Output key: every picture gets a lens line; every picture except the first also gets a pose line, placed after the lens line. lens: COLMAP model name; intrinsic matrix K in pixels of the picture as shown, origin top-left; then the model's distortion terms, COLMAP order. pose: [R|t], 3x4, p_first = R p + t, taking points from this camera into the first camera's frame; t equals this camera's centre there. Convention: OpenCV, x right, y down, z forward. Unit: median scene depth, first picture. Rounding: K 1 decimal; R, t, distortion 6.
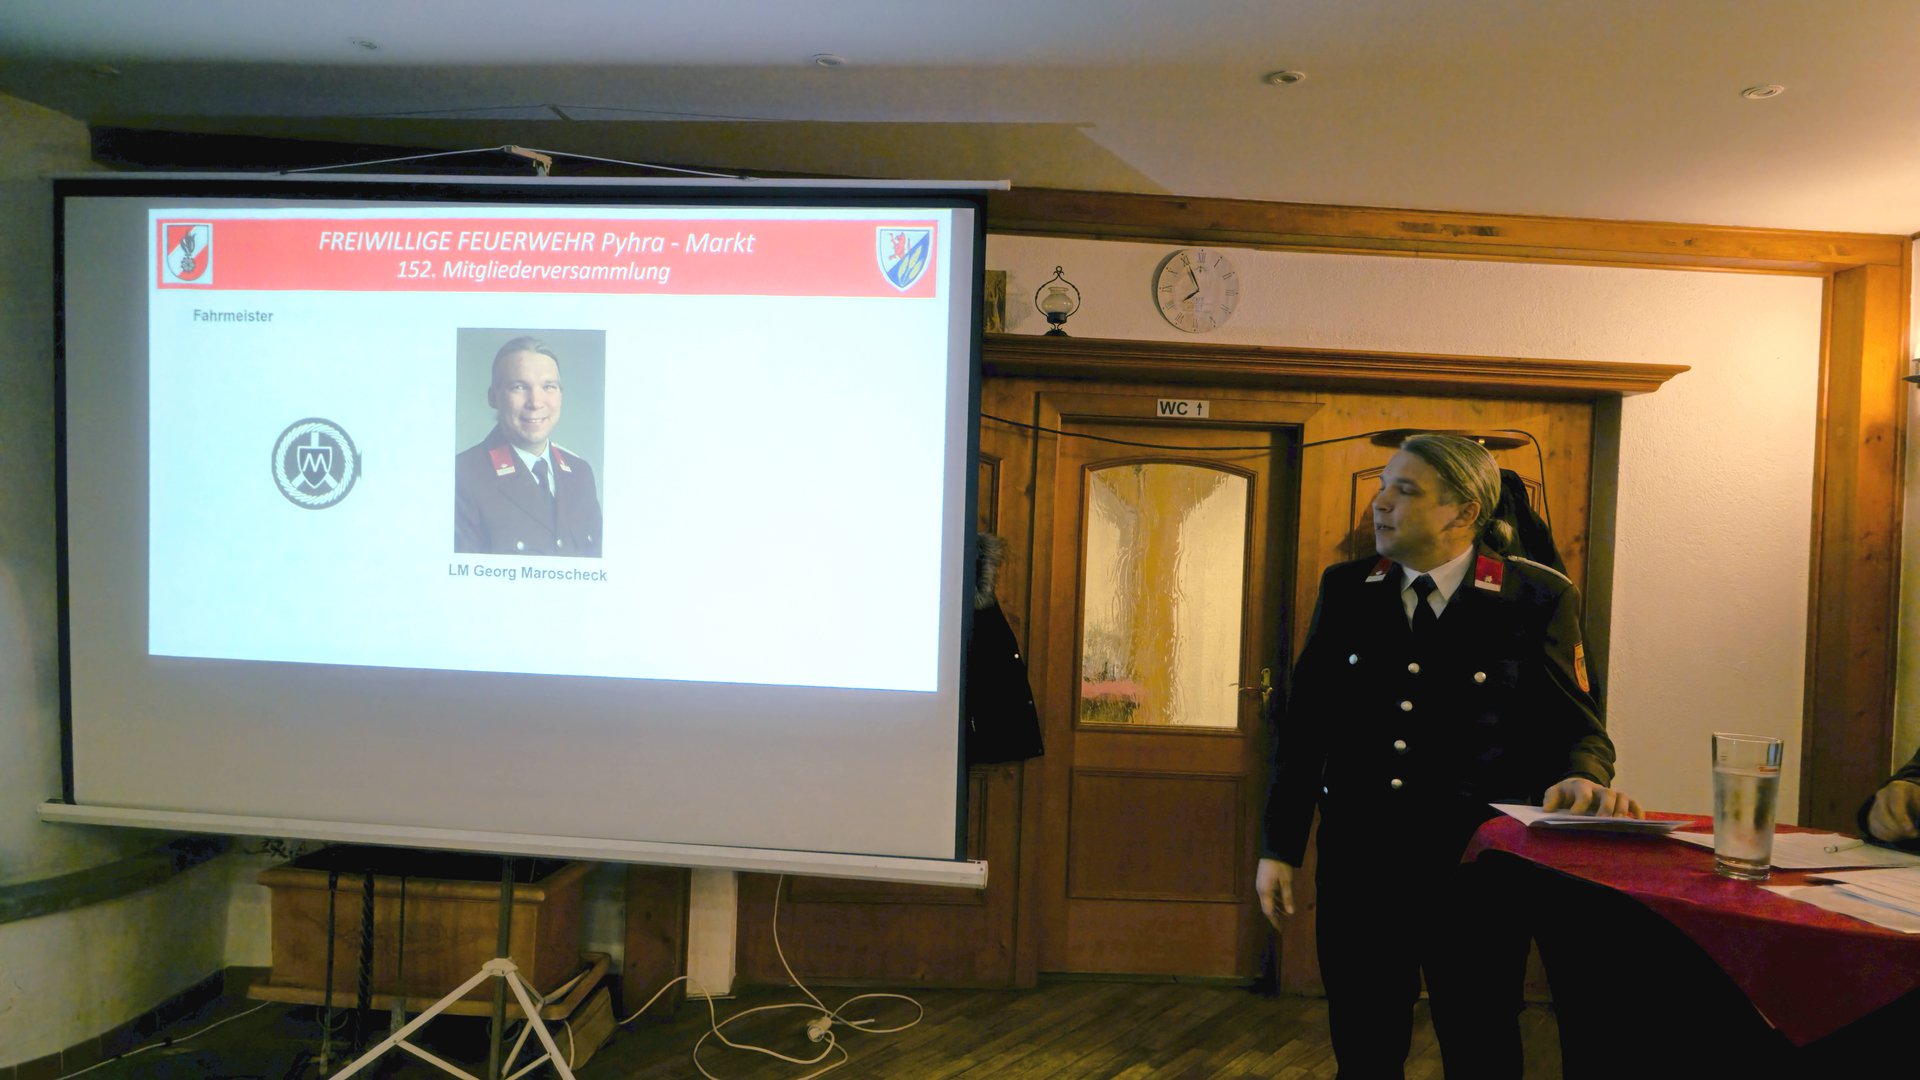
lens RADIAL K [[1276.7, 0, 974.4], [0, 1276.7, 571.5], [0, 0, 1]] dist [0.057084, -0.061534]
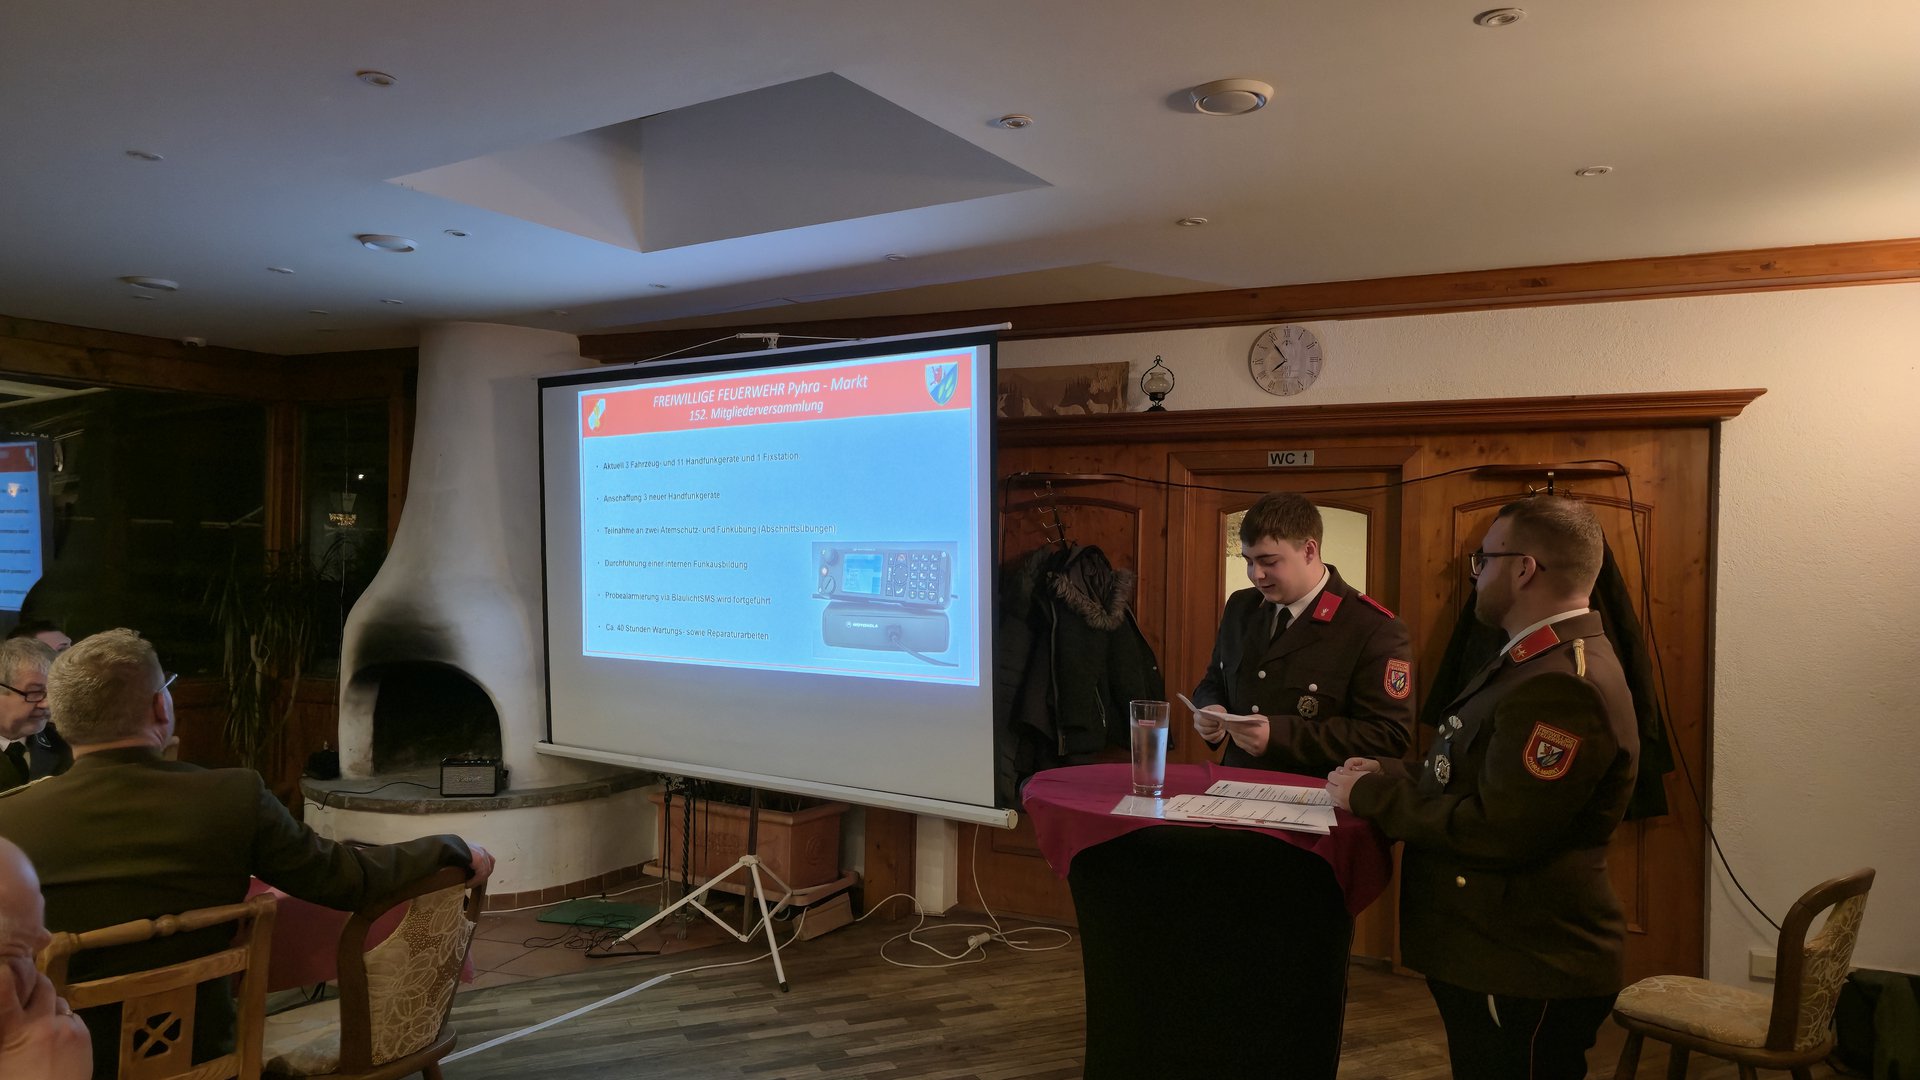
lens RADIAL K [[1276.7, 0, 946.3], [0, 1276.7, 557.8], [0, 0, 1]] dist [0.057084, -0.061534]
pose [[0.877639, -0.026534, -0.478588, 0.490026], [0.011233, 0.999331, -0.034805, 0.001426], [0.479191, 0.025170, 0.877350, -0.200676]]
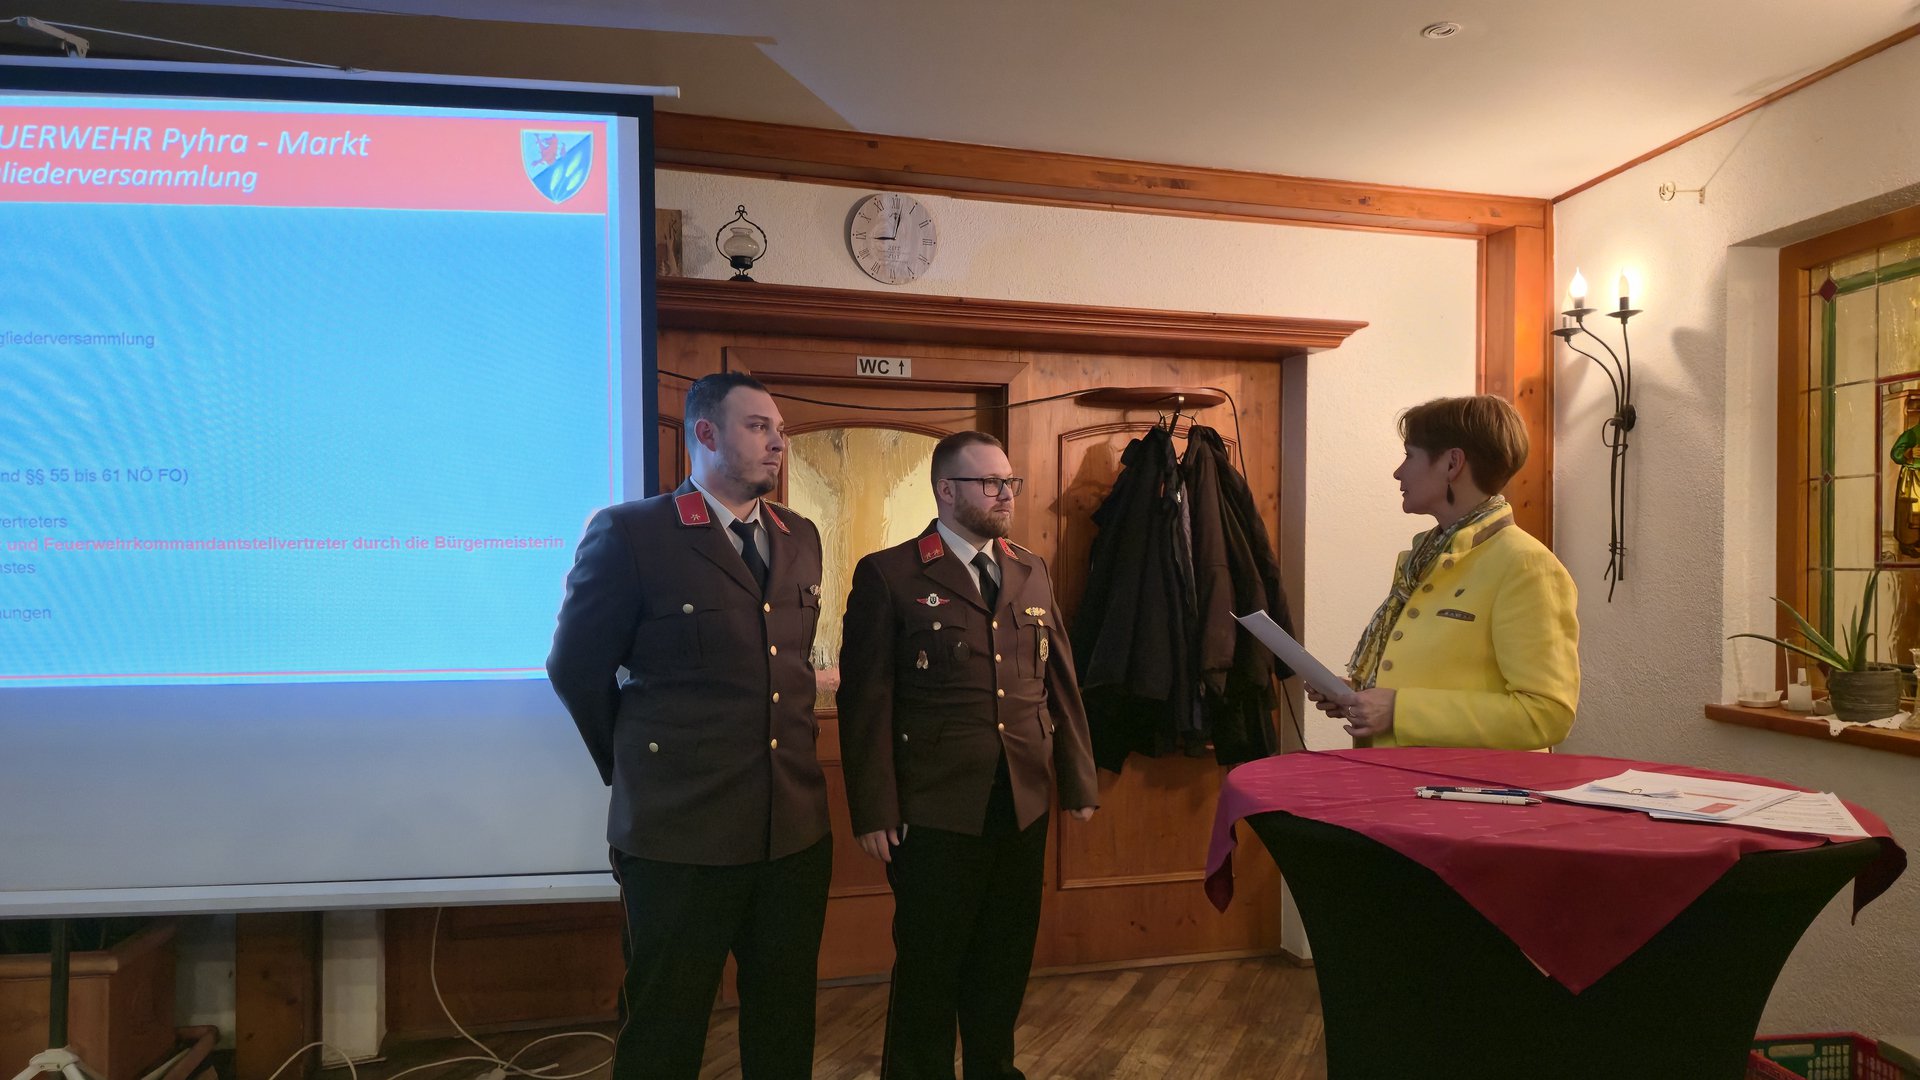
lens RADIAL K [[1276.7, 0, 968.1], [0, 1276.7, 560.9], [0, 0, 1]] dist [0.057084, -0.061534]
pose [[0.972874, -0.036920, 0.228371, 0.004893], [0.038945, 0.999232, -0.004366, 0.023642], [-0.228035, 0.013142, 0.973564, 0.084217]]
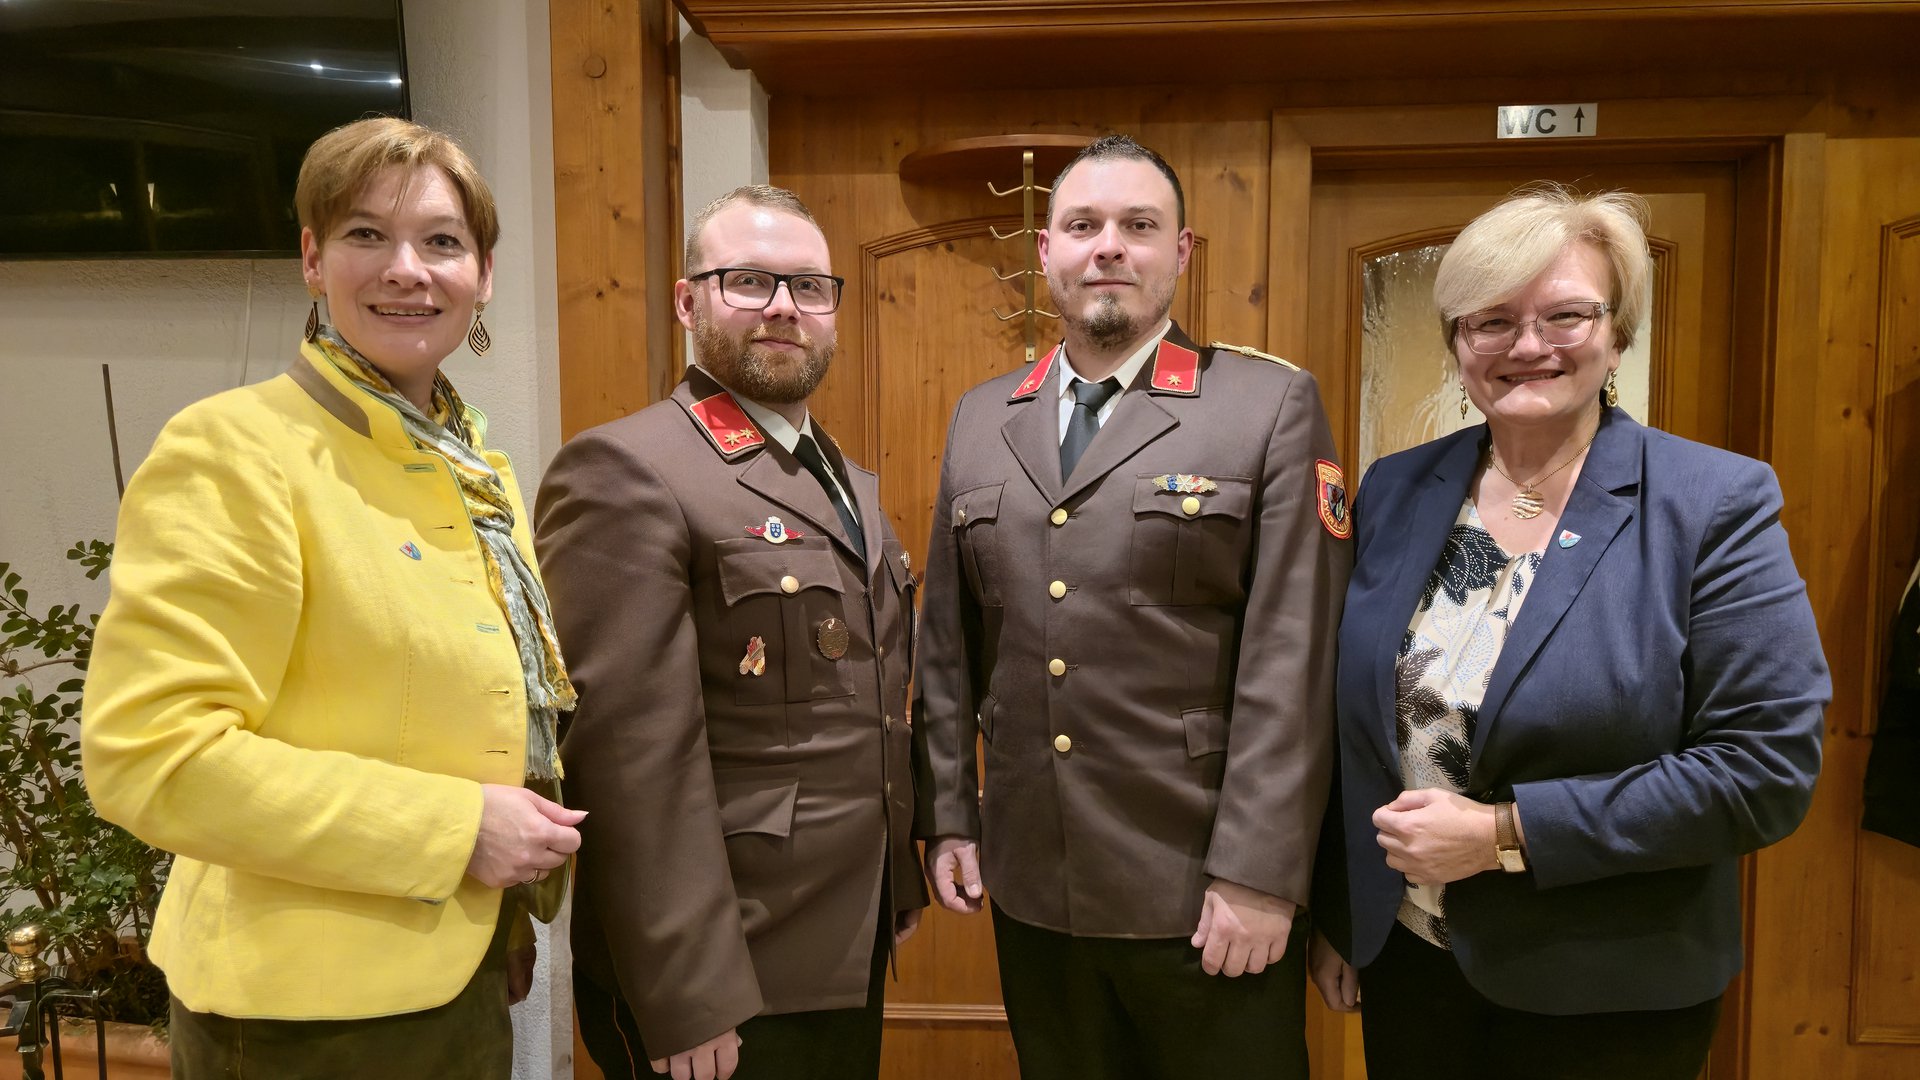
lens RADIAL K [[1276.7, 0, 972.0], [0, 1276.7, 558.8], [0, 0, 1]] dist [0.057084, -0.061534]
pose [[0.991632, -0.026056, -0.126439, -0.014924], [0.030912, 0.998852, 0.036598, 0.033039], [0.125340, -0.040200, 0.991299, 0.462875]]
